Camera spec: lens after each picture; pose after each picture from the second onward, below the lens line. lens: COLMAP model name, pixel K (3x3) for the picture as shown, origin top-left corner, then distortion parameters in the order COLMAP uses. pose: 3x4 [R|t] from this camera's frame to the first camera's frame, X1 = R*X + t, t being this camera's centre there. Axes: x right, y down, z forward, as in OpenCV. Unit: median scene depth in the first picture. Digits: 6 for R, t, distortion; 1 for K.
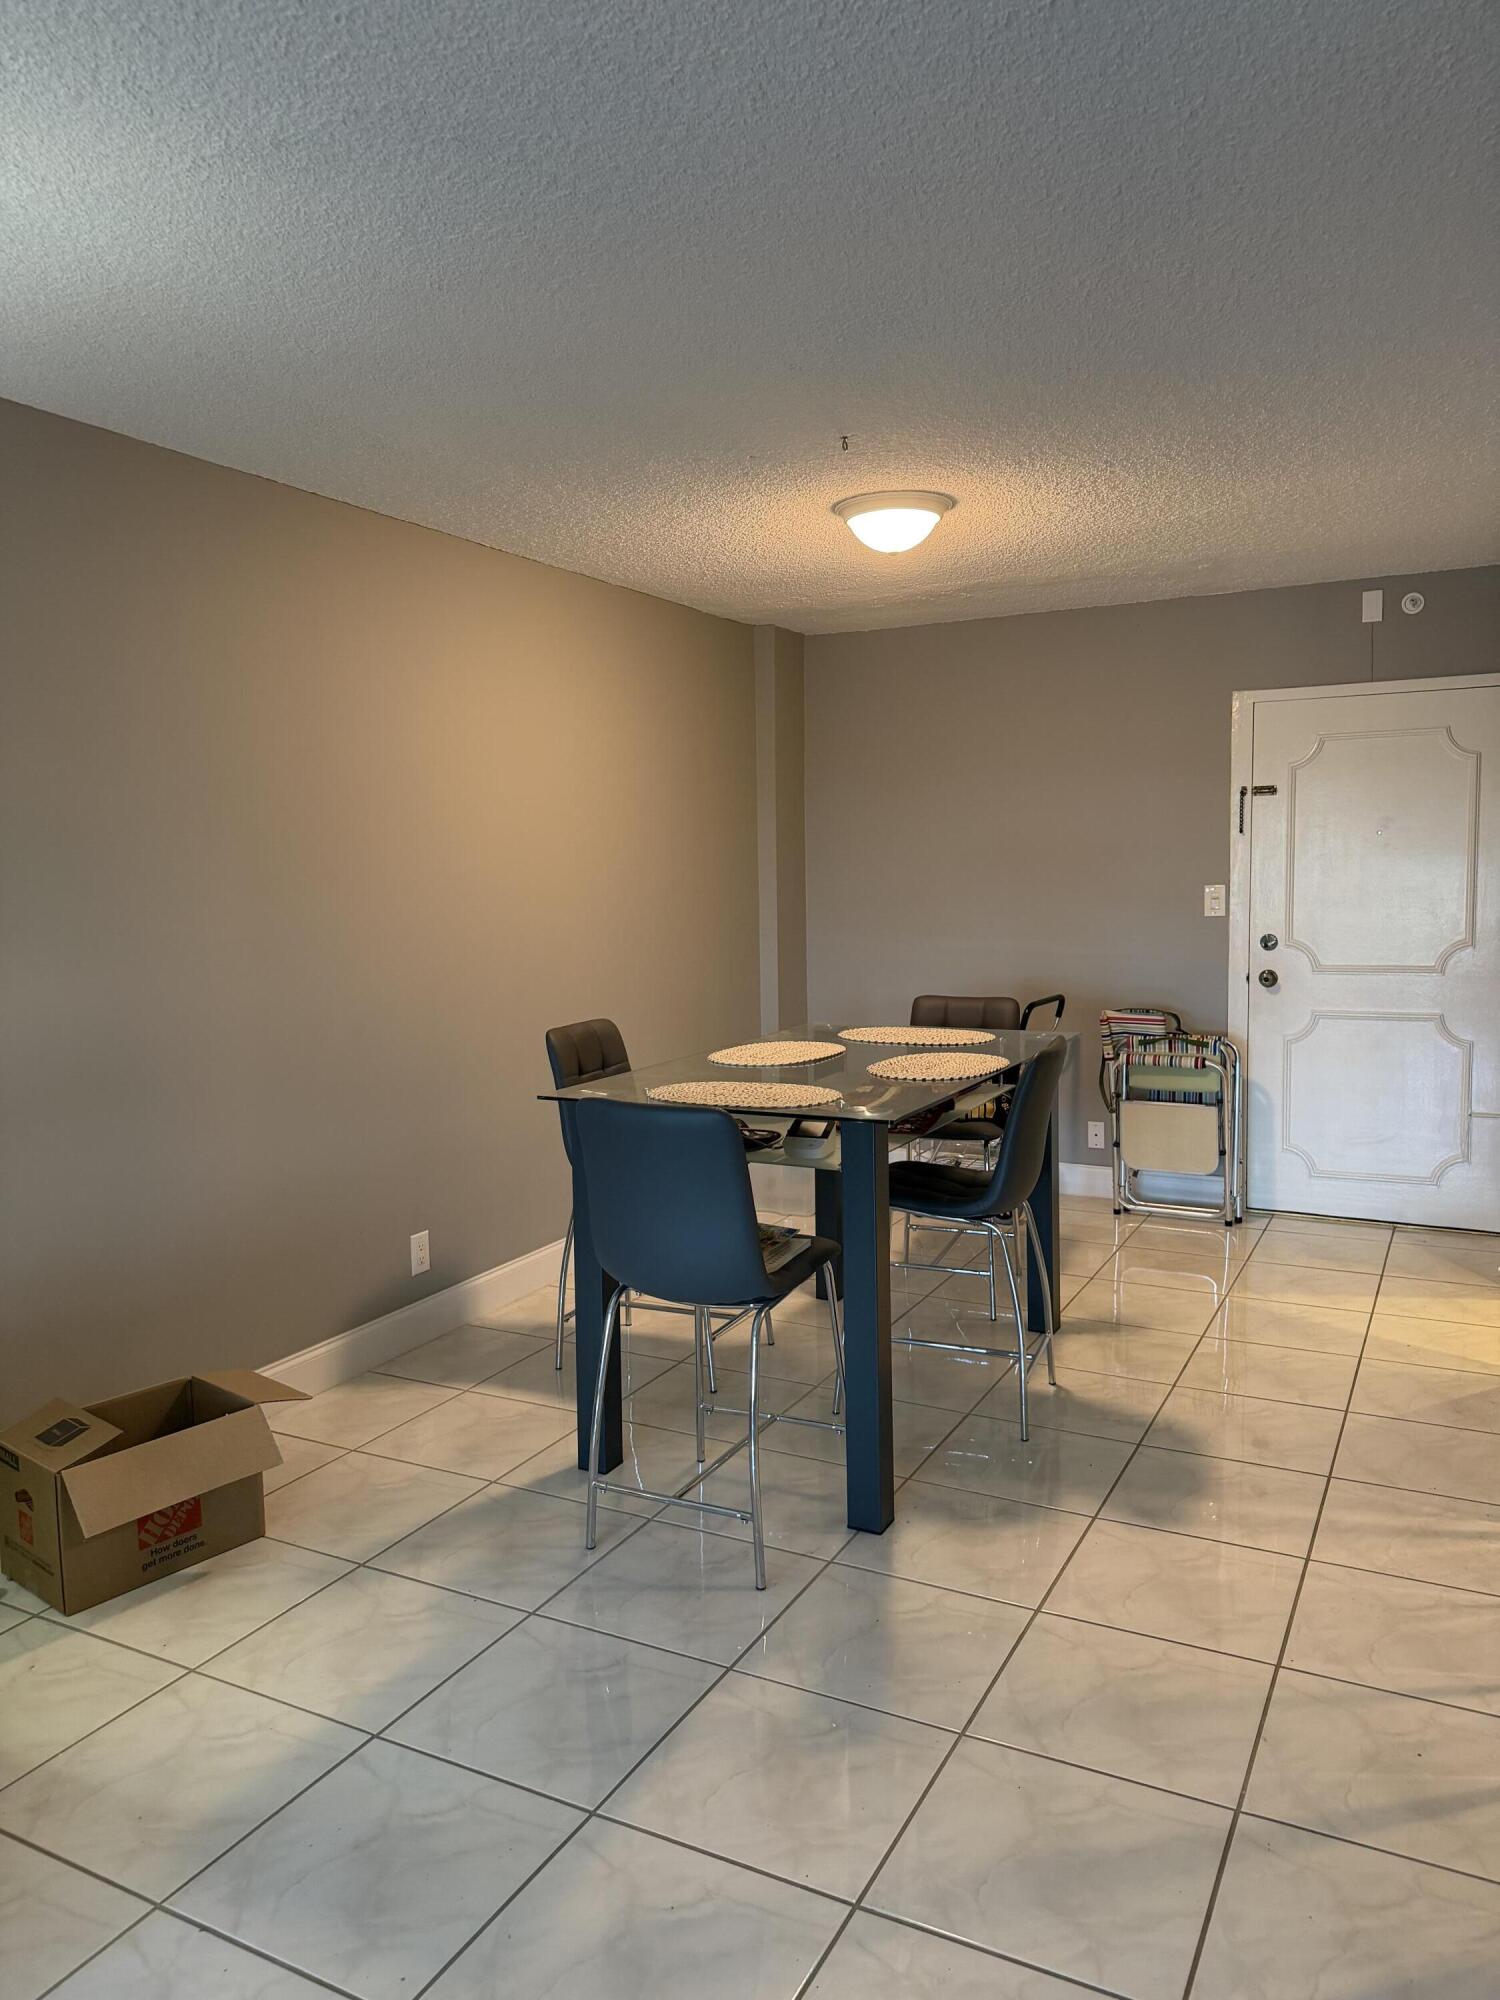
lens RADIAL K [[1418.0, 0, 771.8], [0, 1418.0, 1003.9], [0, 0, 1]] dist [0.031966, -0.009132]
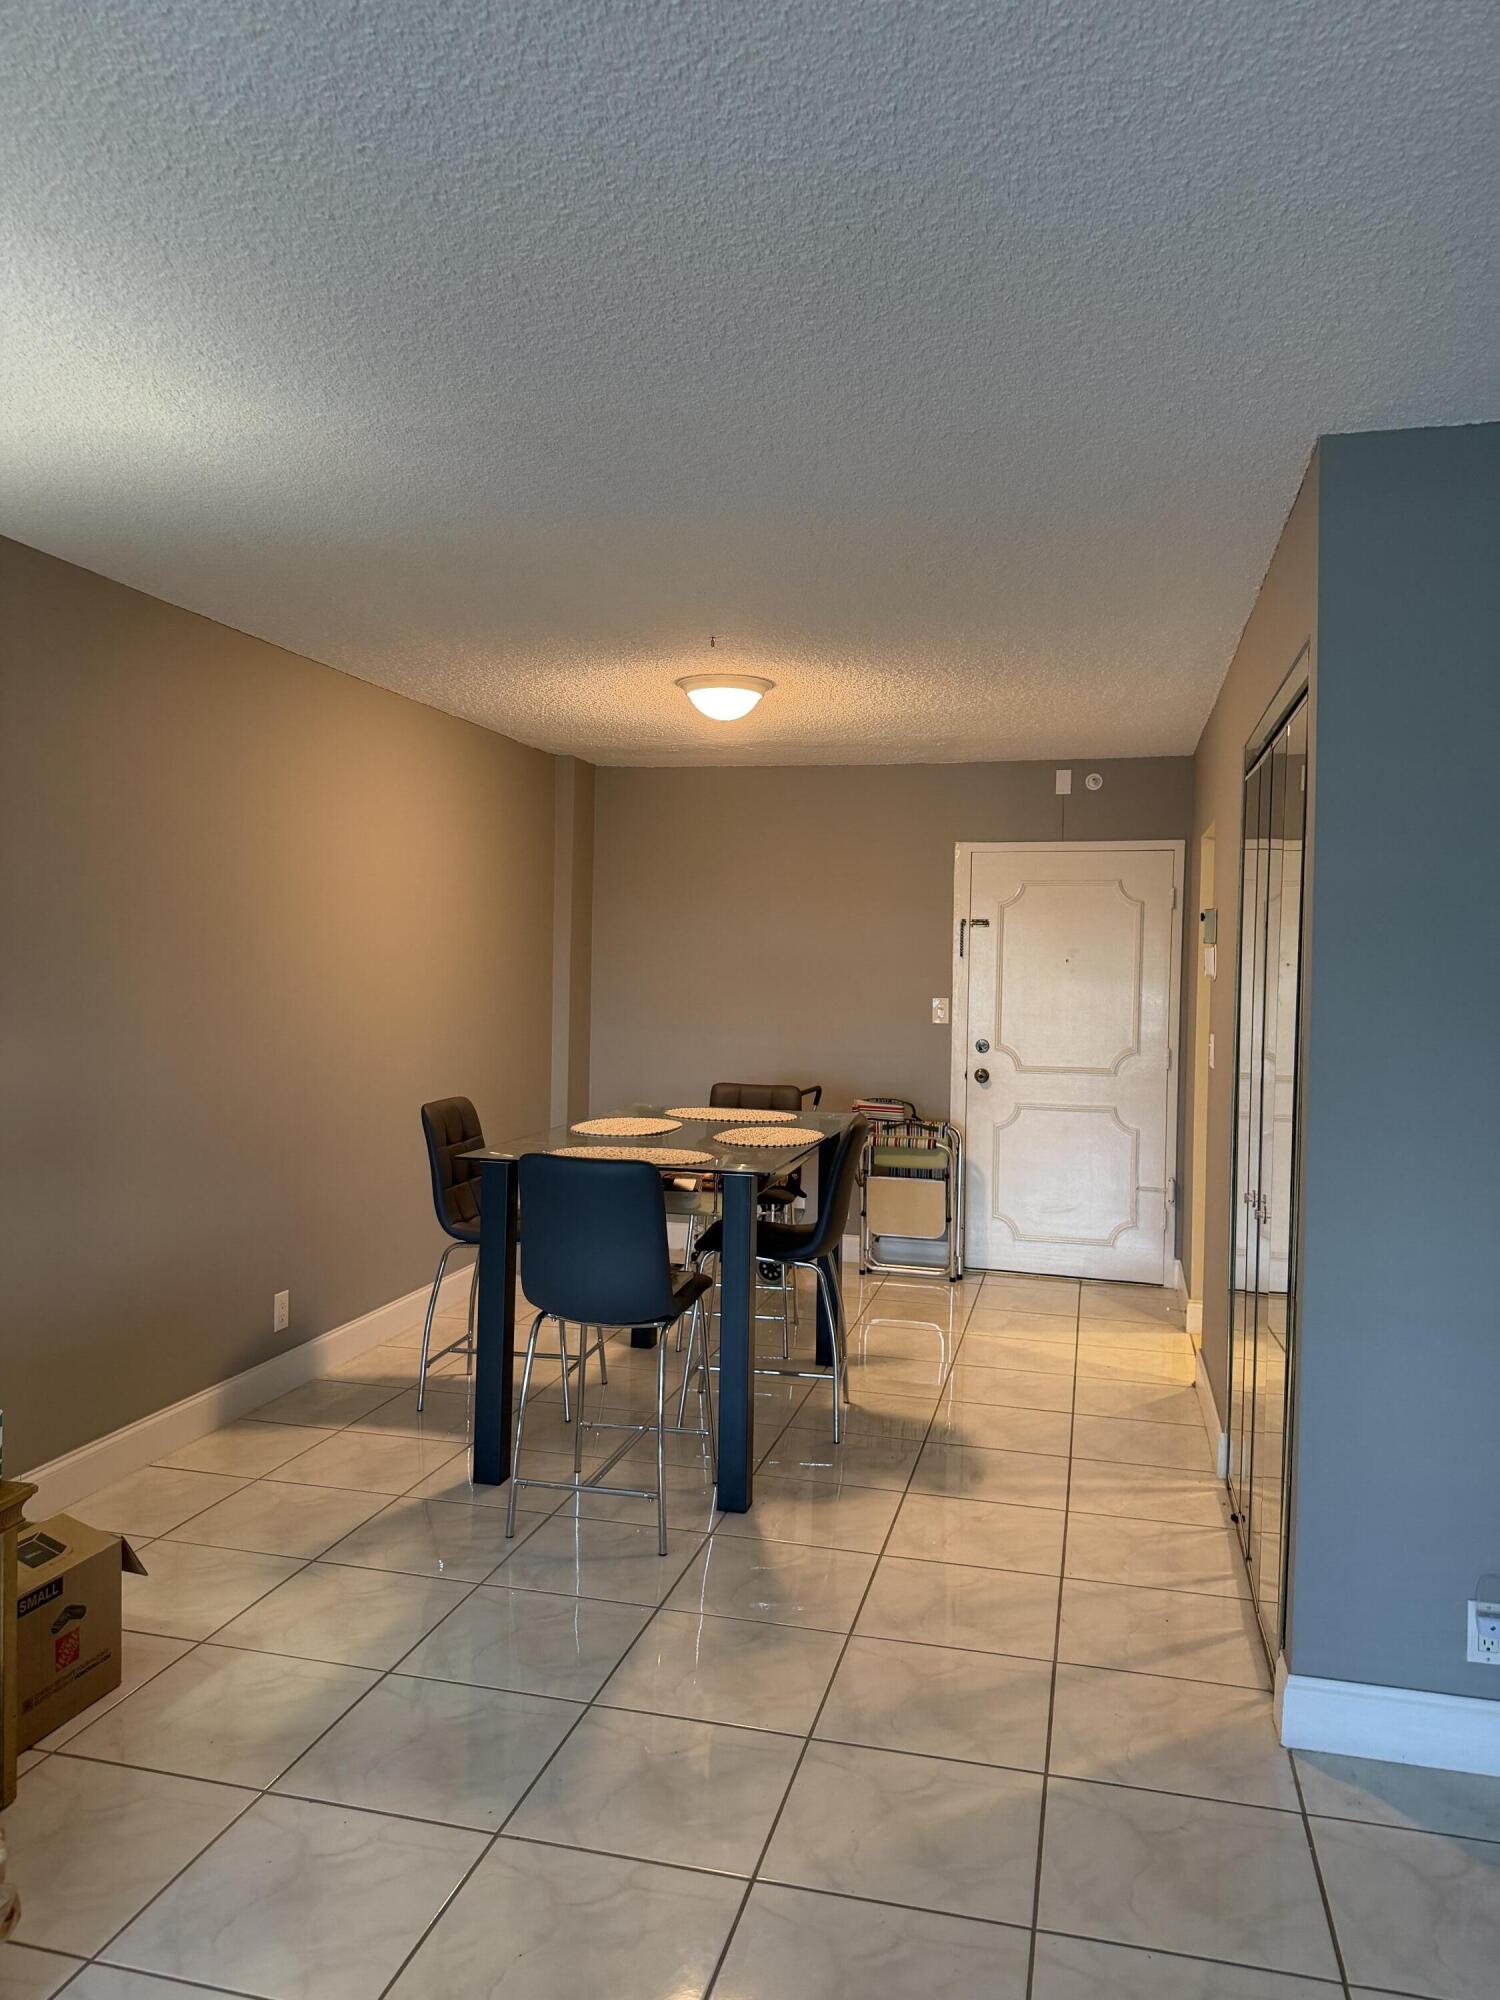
lens RADIAL K [[1411.7, 0, 752.1], [0, 1411.7, 1008.5], [0, 0, 1]] dist [0.158405, -0.228454]
pose [[0.972964, 0.029180, 0.229105, -0.154423], [-0.013170, 0.997382, -0.071099, 0.016881], [-0.230580, 0.066160, 0.970802, -0.173037]]
